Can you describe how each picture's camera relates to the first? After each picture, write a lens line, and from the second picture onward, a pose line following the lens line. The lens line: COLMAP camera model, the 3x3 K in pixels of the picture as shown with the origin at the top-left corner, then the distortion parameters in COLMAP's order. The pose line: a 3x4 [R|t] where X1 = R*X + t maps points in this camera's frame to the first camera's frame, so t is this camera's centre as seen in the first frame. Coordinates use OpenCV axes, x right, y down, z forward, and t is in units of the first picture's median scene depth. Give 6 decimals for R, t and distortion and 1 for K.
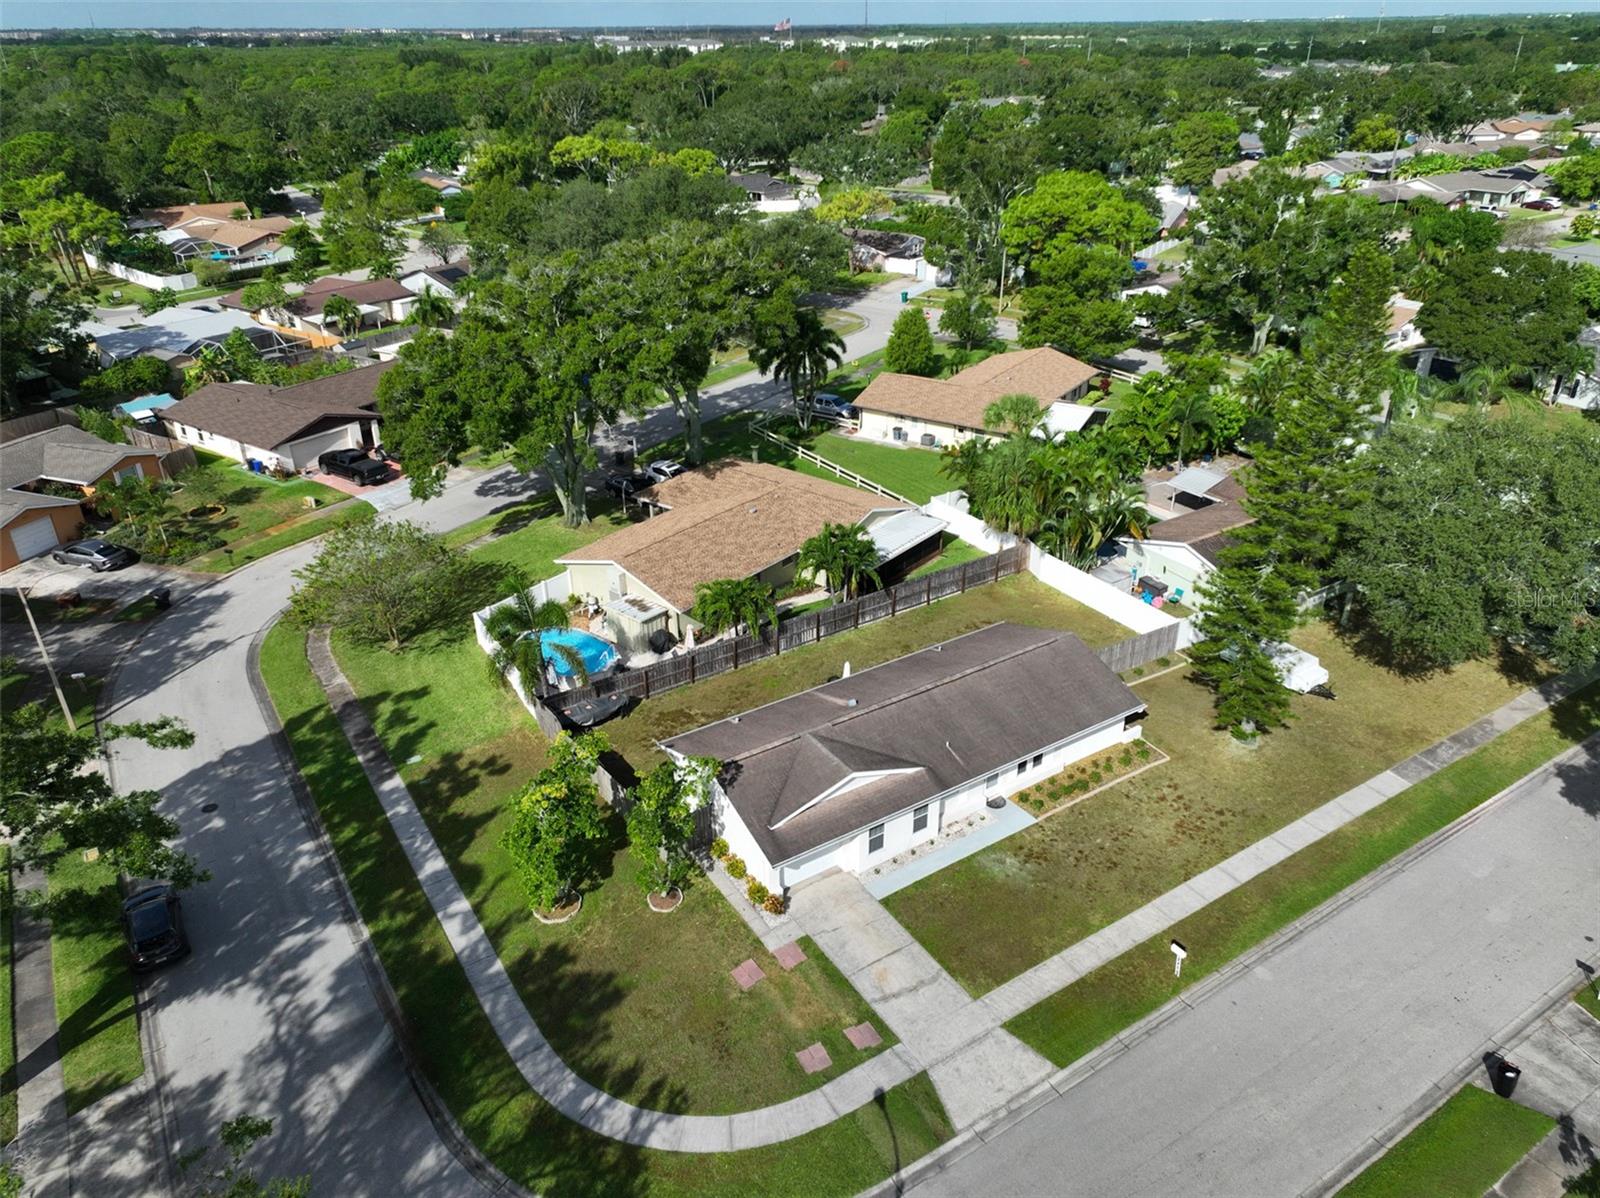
lens RADIAL K [[1109.2, 0, 804.1], [0, 1109.2, 607.2], [0, 0, 1]] dist [0.002587, 0.013479]
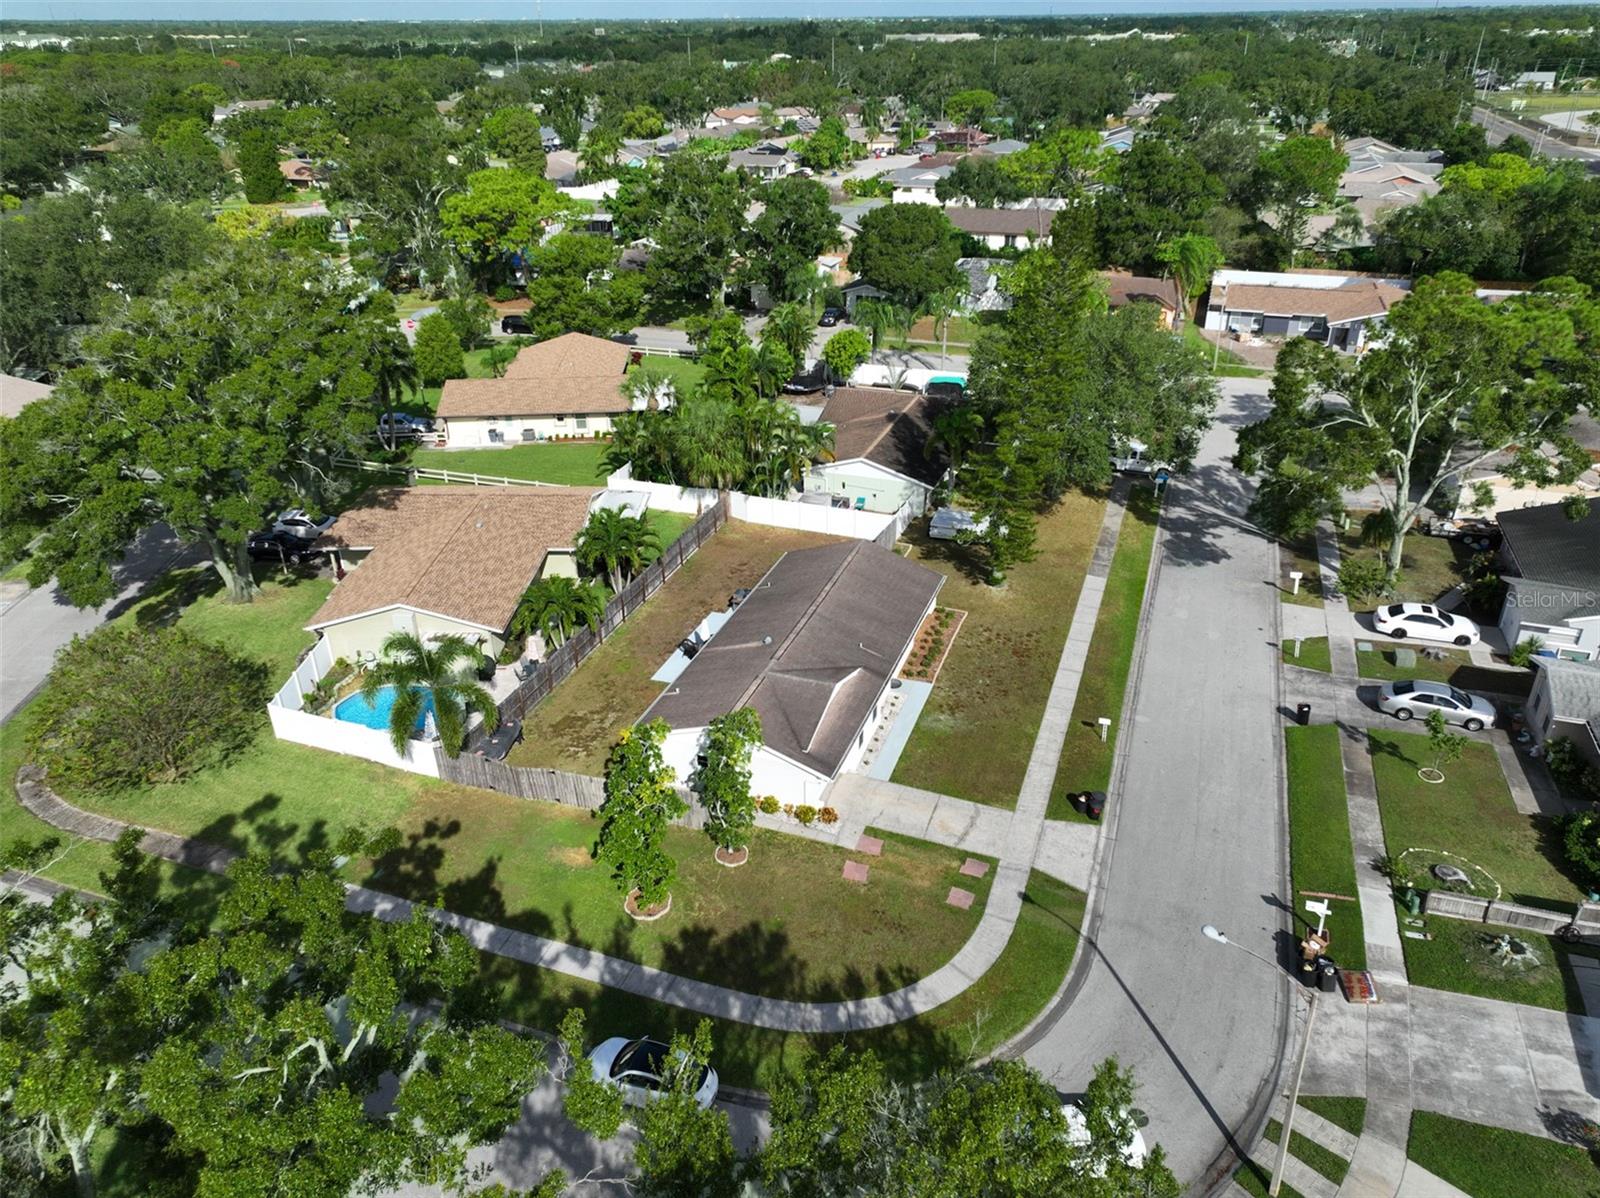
lens RADIAL K [[1109.2, 0, 804.1], [0, 1109.2, 607.2], [0, 0, 1]] dist [0.002587, 0.013479]
pose [[0.796338, -0.280725, 0.535761, -0.496205], [0.280922, 0.956098, 0.083418, -0.026163], [-0.535658, 0.084078, 0.840239, 0.052613]]
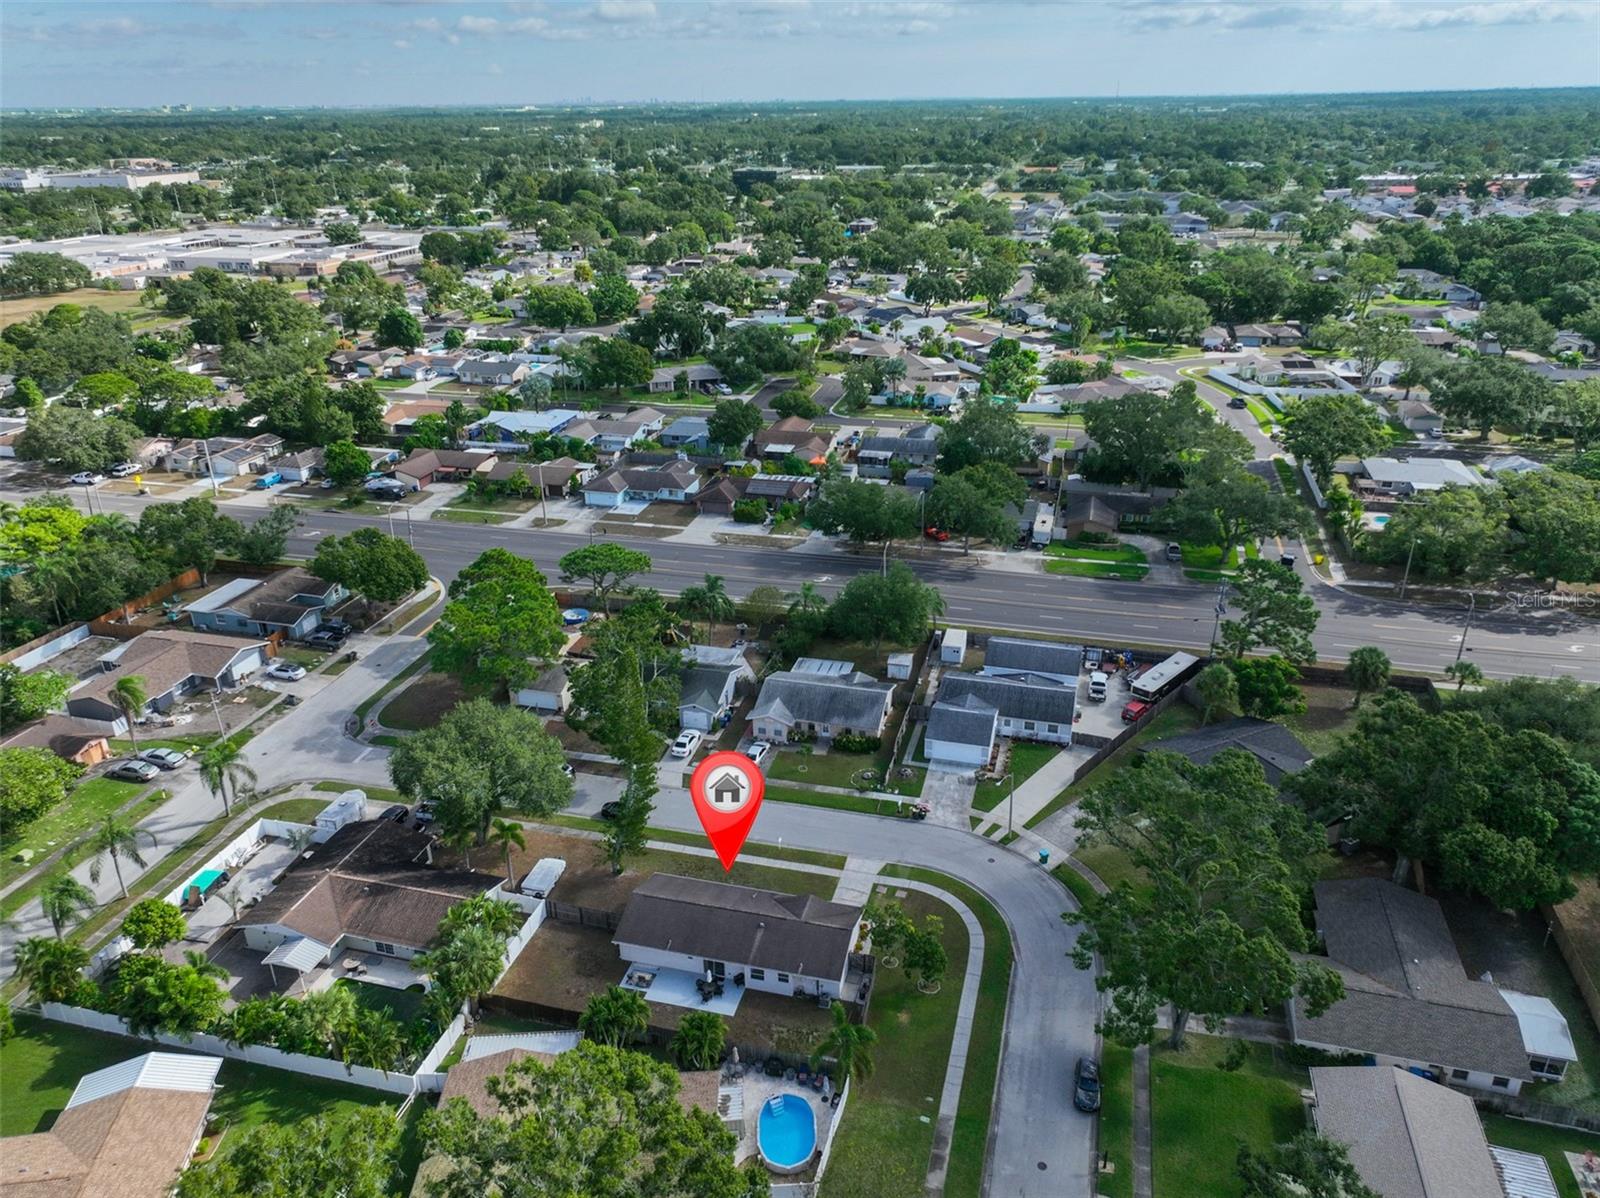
lens RADIAL K [[1109.2, 0, 804.1], [0, 1109.2, 607.2], [0, 0, 1]] dist [0.002587, 0.013479]
pose [[-0.667832, -0.291508, 0.684853, -1.144809], [0.355298, 0.683664, 0.637469, -1.461784], [-0.654037, 0.669049, -0.353000, 1.237099]]
